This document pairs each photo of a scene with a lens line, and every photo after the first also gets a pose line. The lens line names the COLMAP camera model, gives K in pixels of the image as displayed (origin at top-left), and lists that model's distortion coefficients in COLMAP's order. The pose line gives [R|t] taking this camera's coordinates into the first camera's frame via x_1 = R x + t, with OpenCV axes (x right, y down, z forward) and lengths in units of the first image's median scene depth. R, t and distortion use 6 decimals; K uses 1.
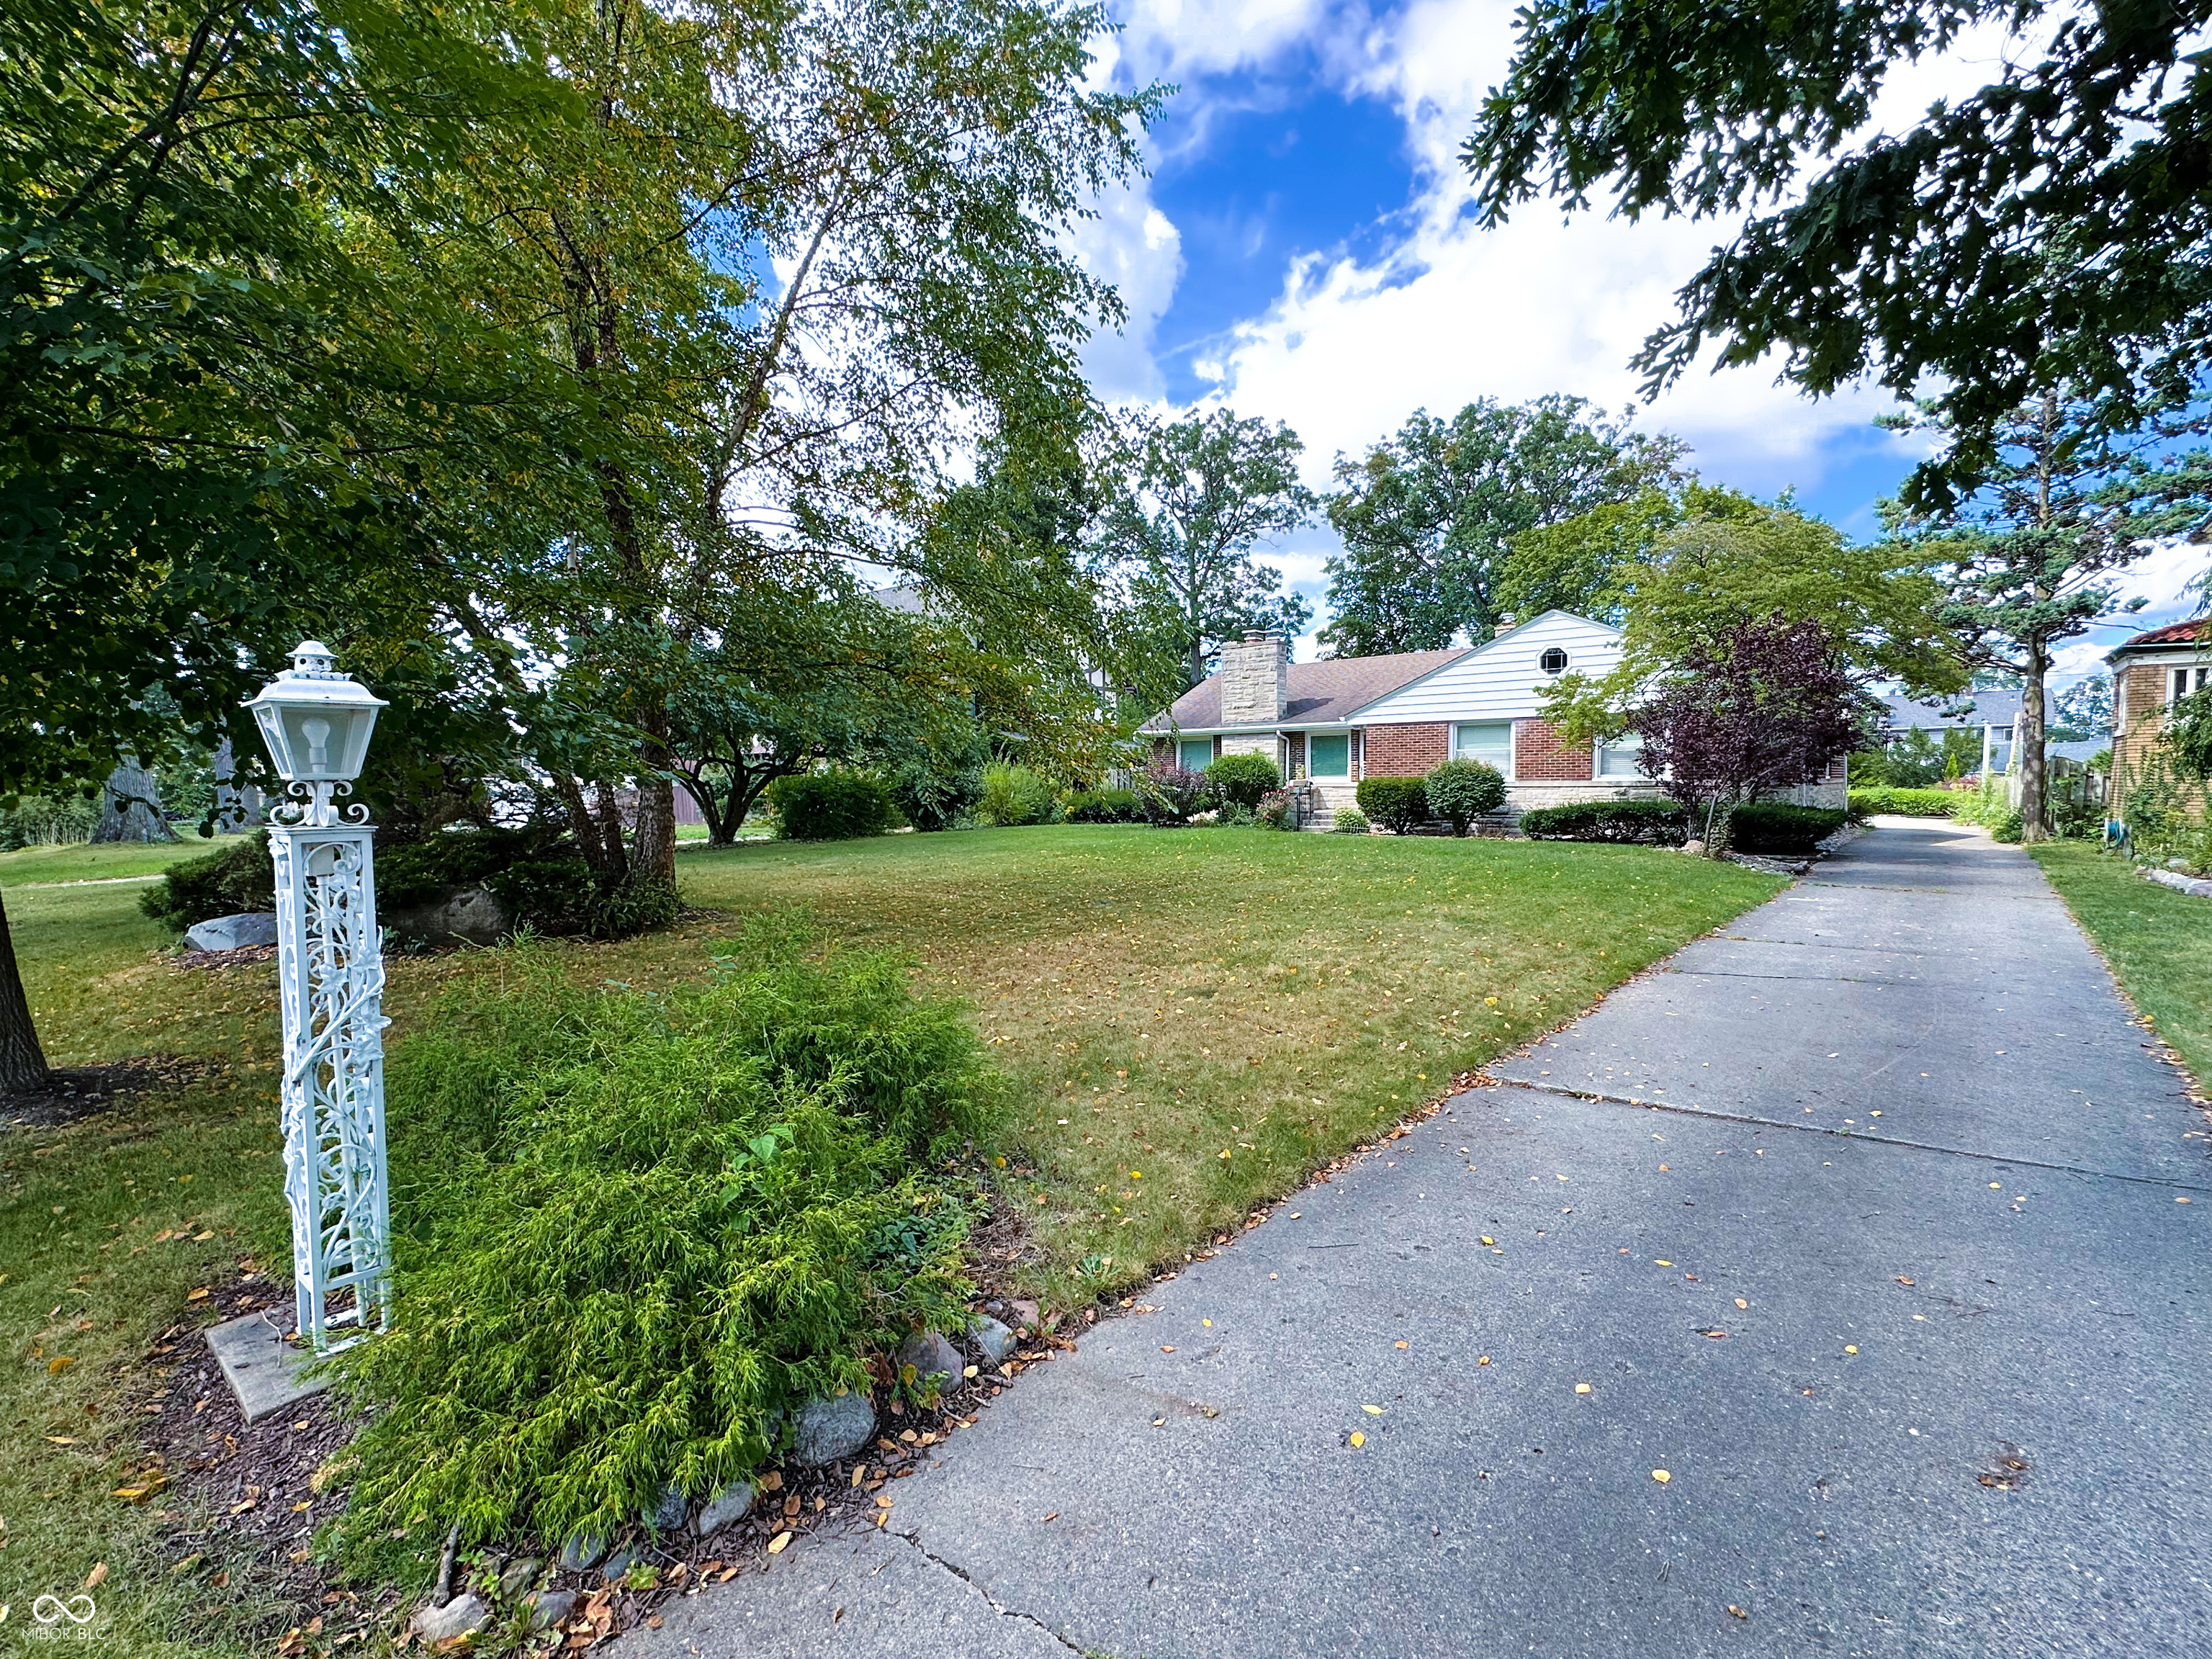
lens RADIAL K [[1022.9, 0, 1110.2], [0, 1022.9, 820.7], [0, 0, 1]] dist [-0.002315, 0.000159]
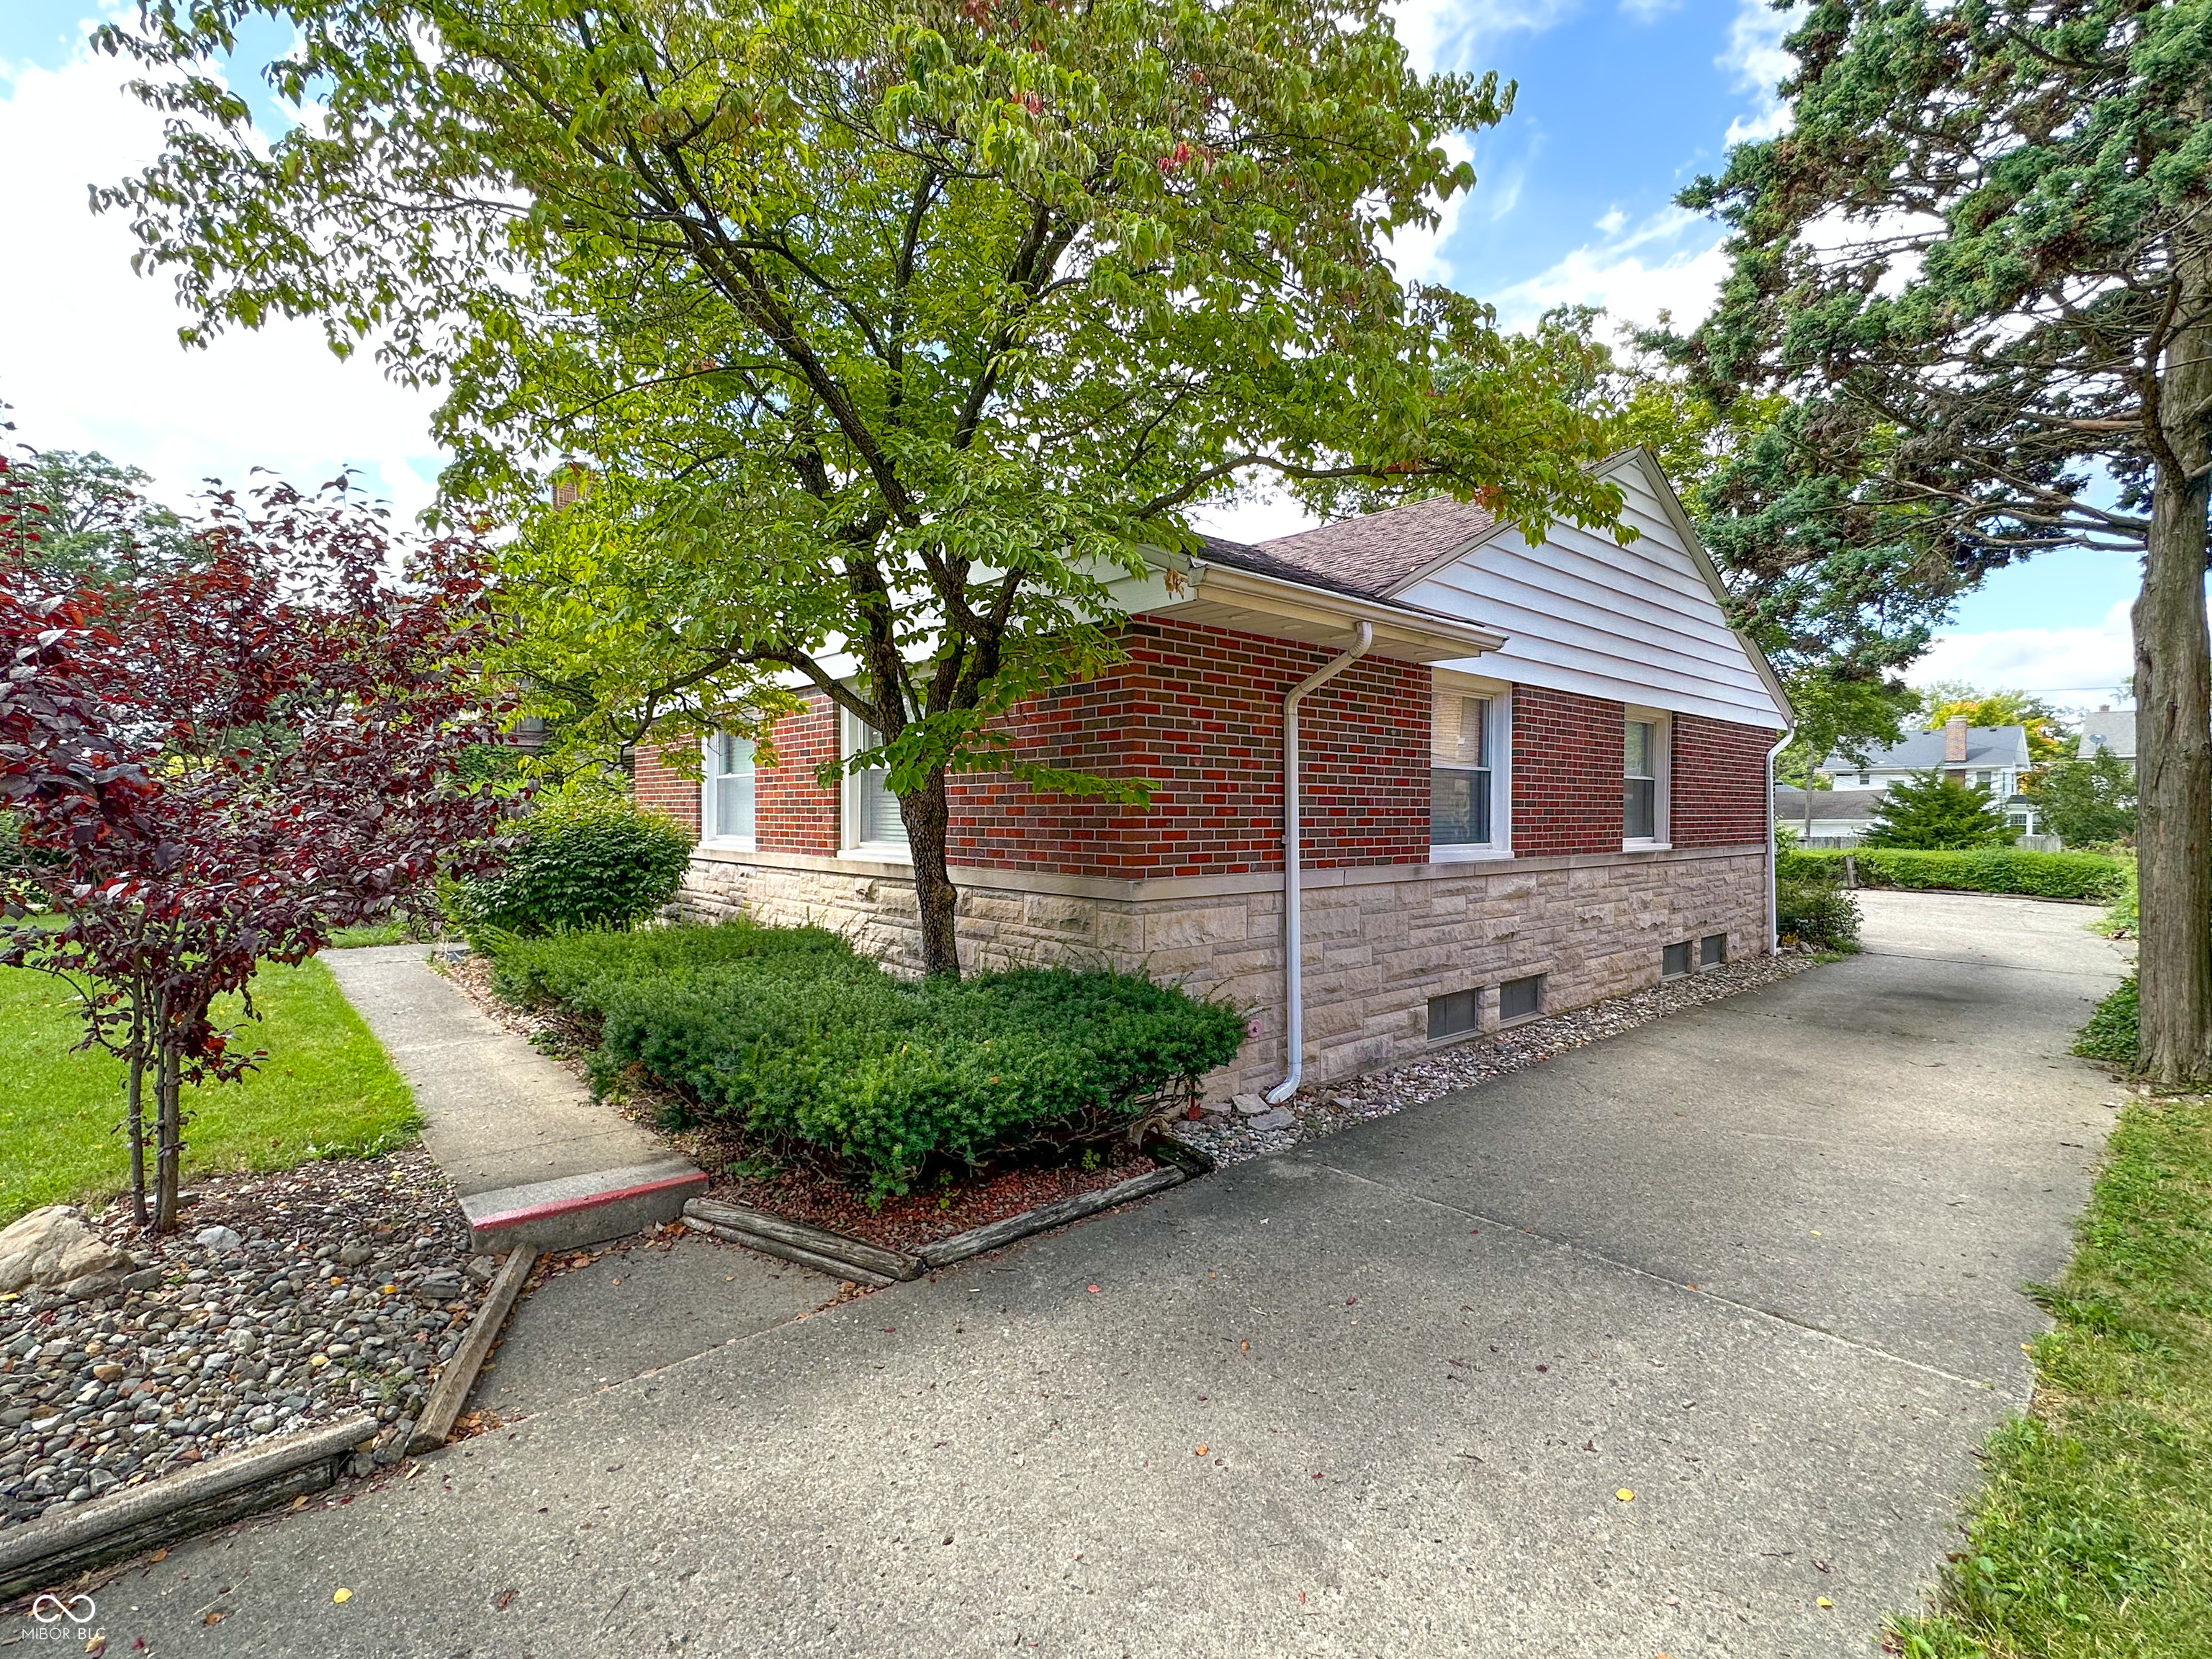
lens RADIAL K [[1018.3, 0, 1103.7], [0, 1018.3, 827.7], [0, 0, 1]] dist [-0.004128, 0.001841]
pose [[0.988598, 0.013251, -0.149995, 0.211035], [-0.016703, 0.999623, -0.021775, -0.014496], [0.149650, 0.024032, 0.988447, 0.216982]]
